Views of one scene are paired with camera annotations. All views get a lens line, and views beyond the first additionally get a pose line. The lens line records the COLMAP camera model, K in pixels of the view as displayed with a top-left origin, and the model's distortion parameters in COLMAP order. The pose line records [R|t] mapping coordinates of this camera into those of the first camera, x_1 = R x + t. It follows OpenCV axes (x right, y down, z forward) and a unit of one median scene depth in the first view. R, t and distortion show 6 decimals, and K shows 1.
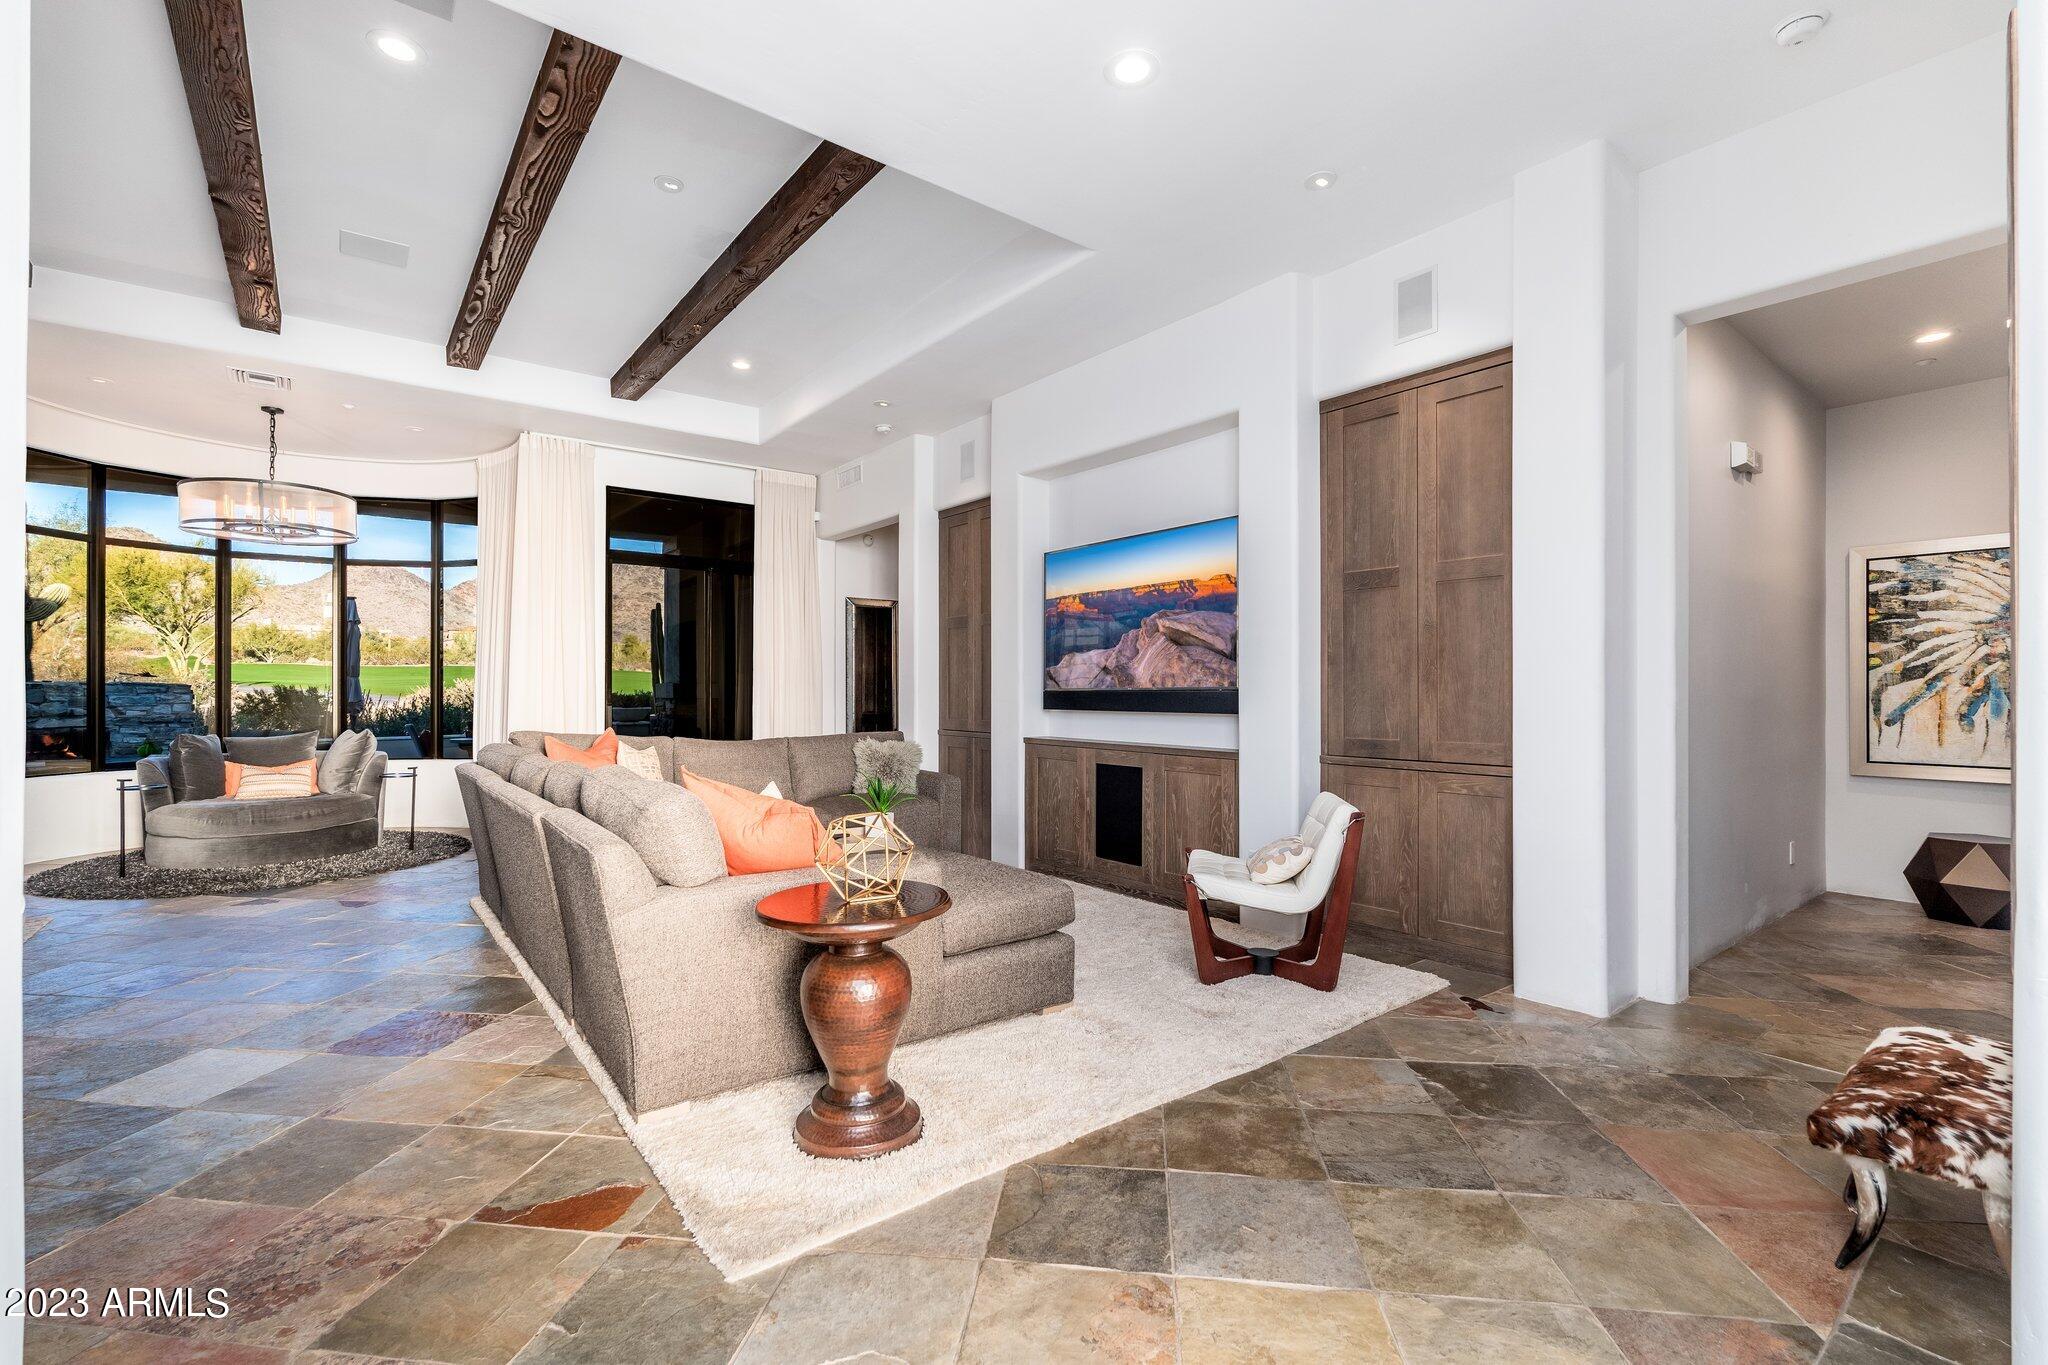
lens RADIAL K [[897.6, 0, 1033.3], [0, 897.6, 686.3], [0, 0, 1]] dist [-0.002883, -0.000242]
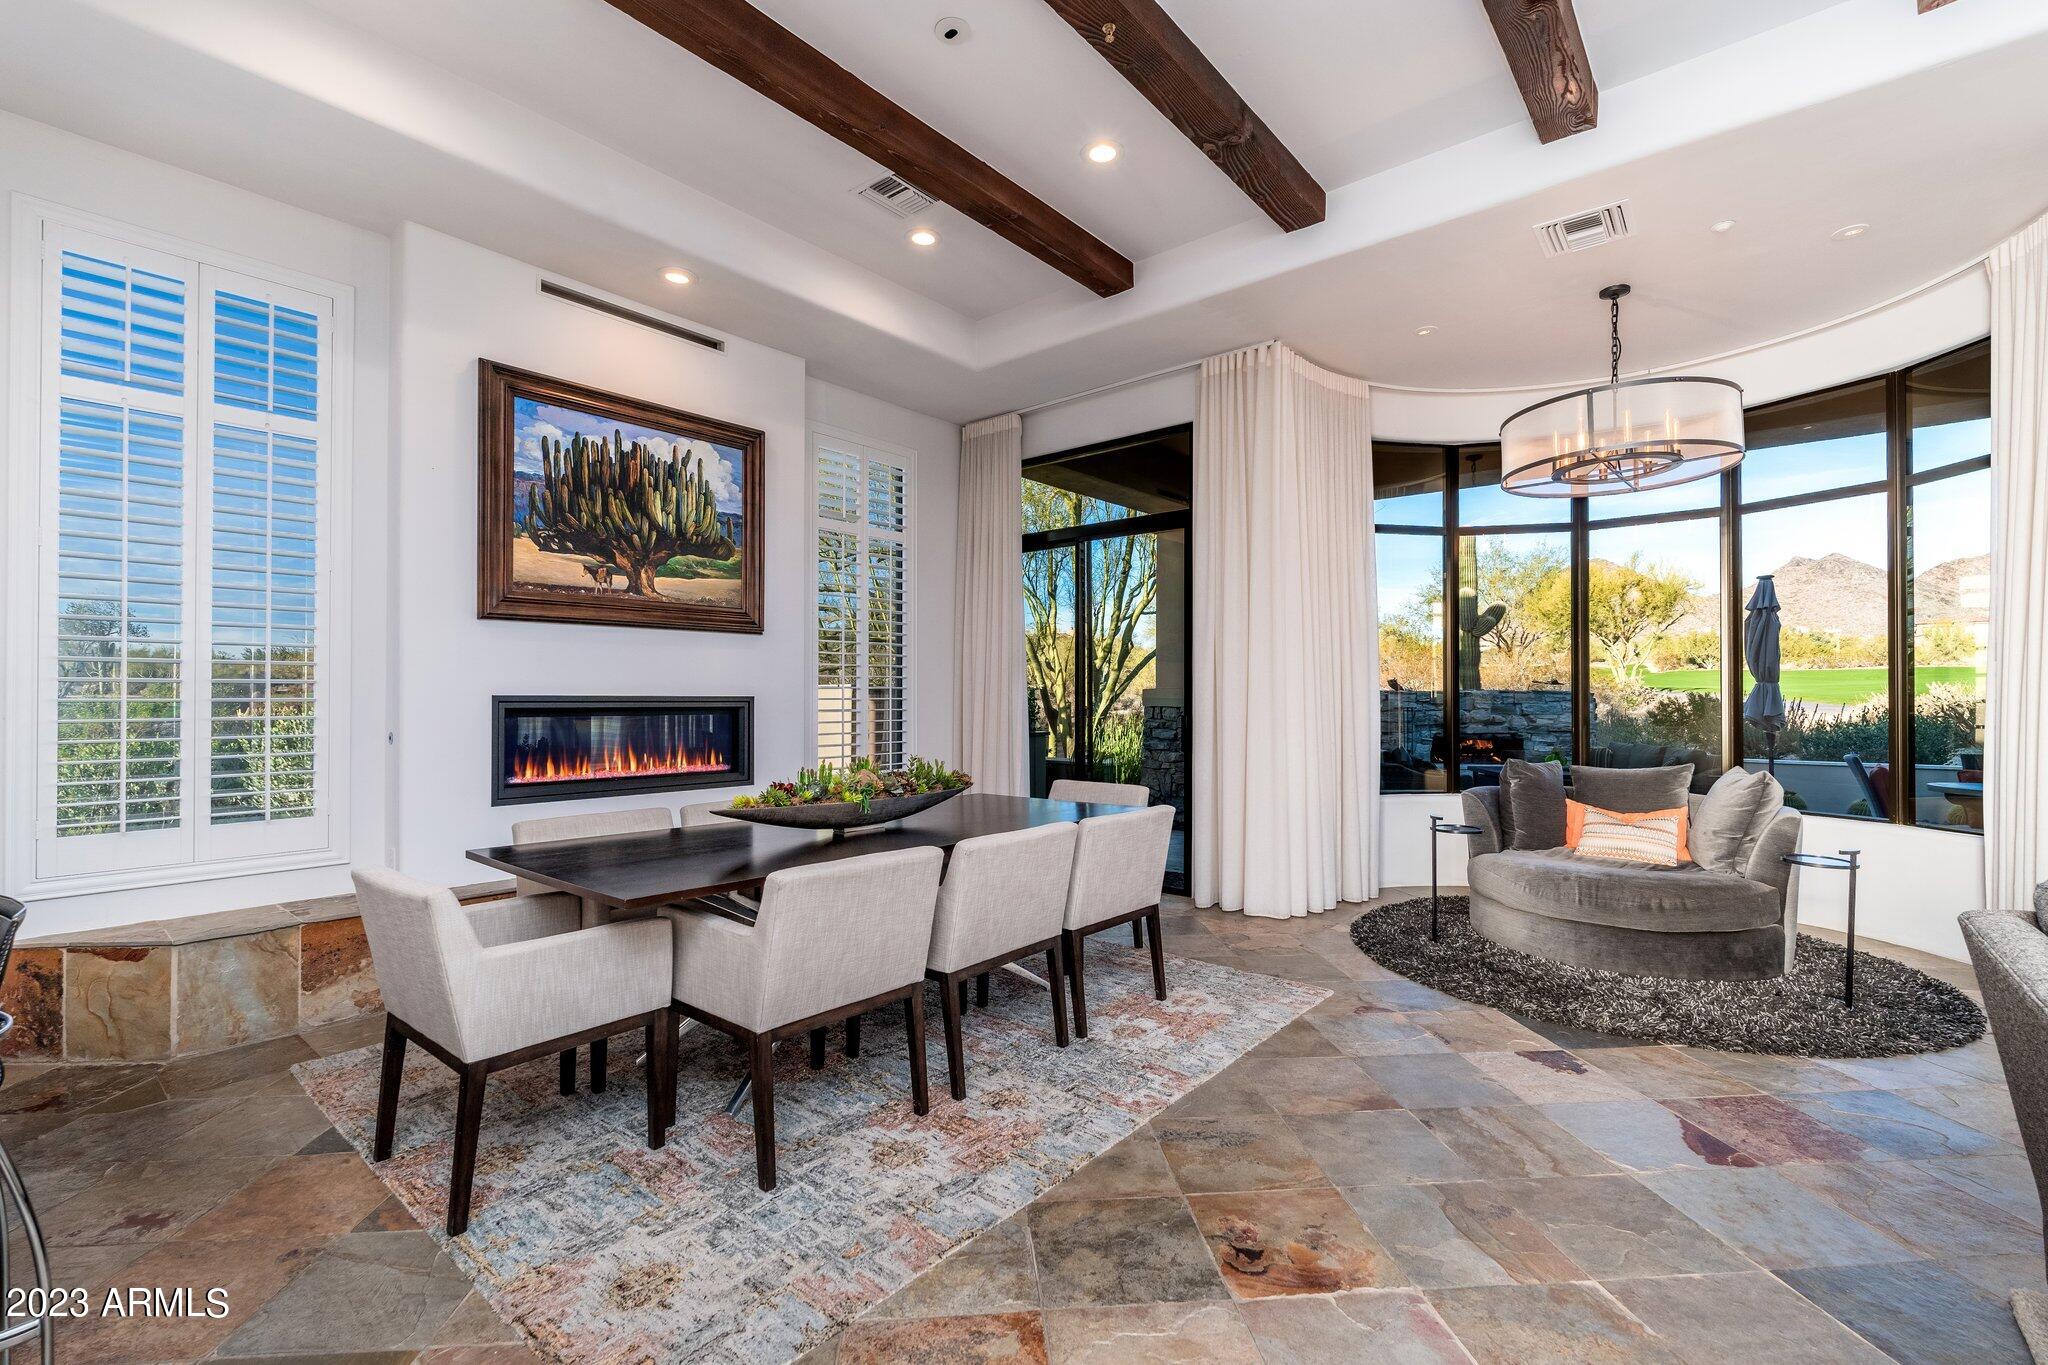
lens RADIAL K [[890.6, 0, 1023.3], [0, 890.6, 687.2], [0, 0, 1]] dist [-0.002146, -0.000182]
pose [[0.203506, -0.006807, -0.979050, -0.288038], [0.001654, 0.999977, -0.006608, -0.004304], [0.979072, -0.000274, 0.203512, 0.431964]]
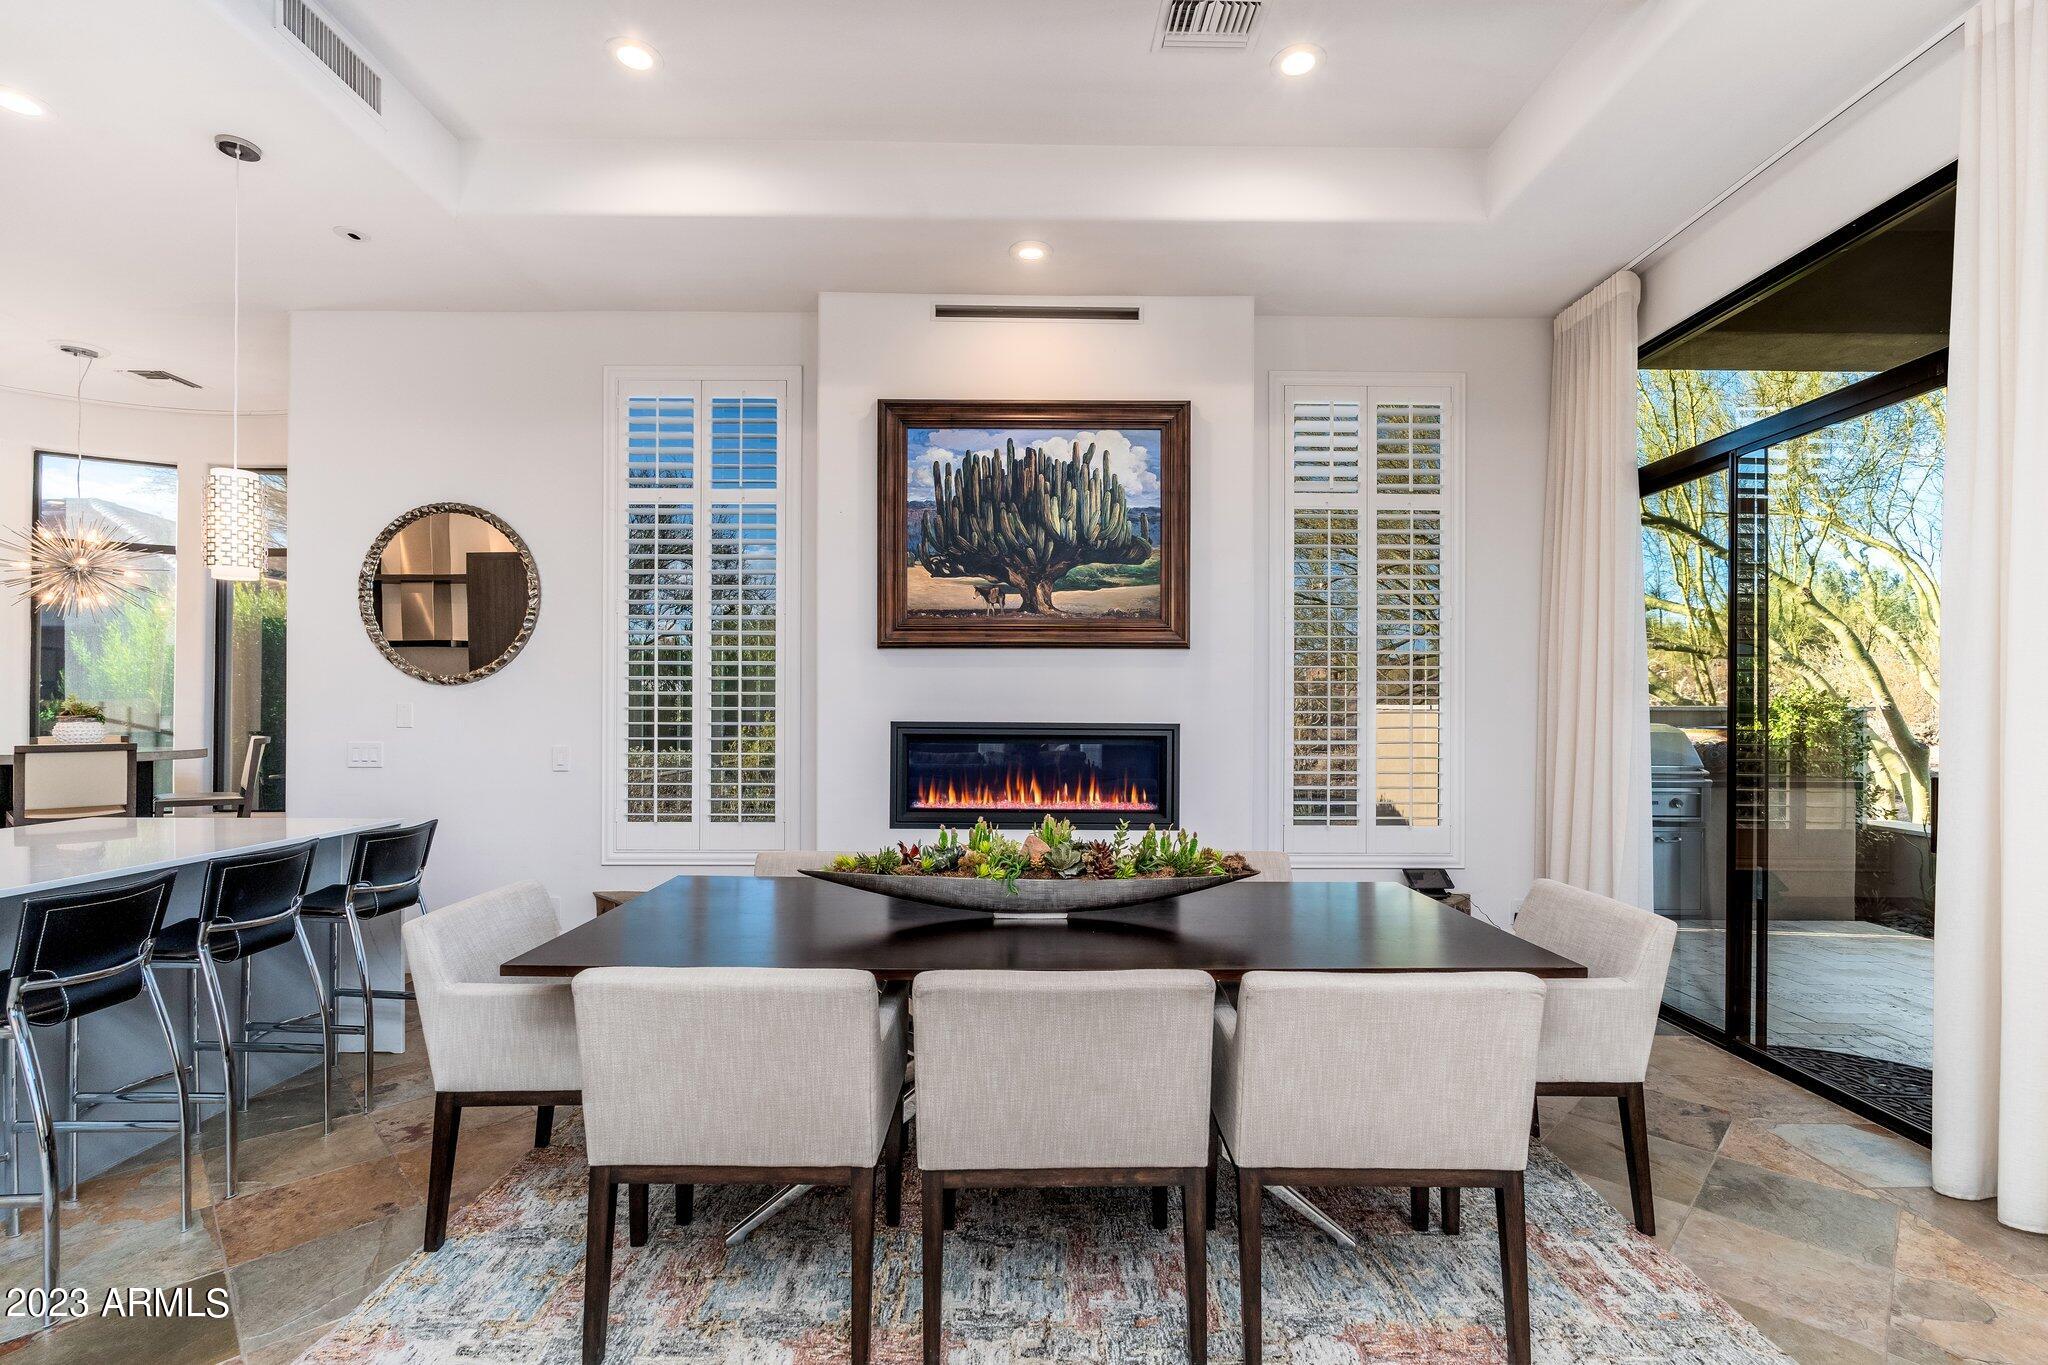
lens RADIAL K [[906.8, 0, 1026.1], [0, 906.8, 688.7], [0, 0, 1]] dist [-0.002071, -0.000047]
pose [[-0.613318, -0.010514, -0.789766, -0.519107], [-0.001219, 0.999923, -0.012365, -0.019530], [0.789835, -0.006621, -0.613284, 0.680470]]
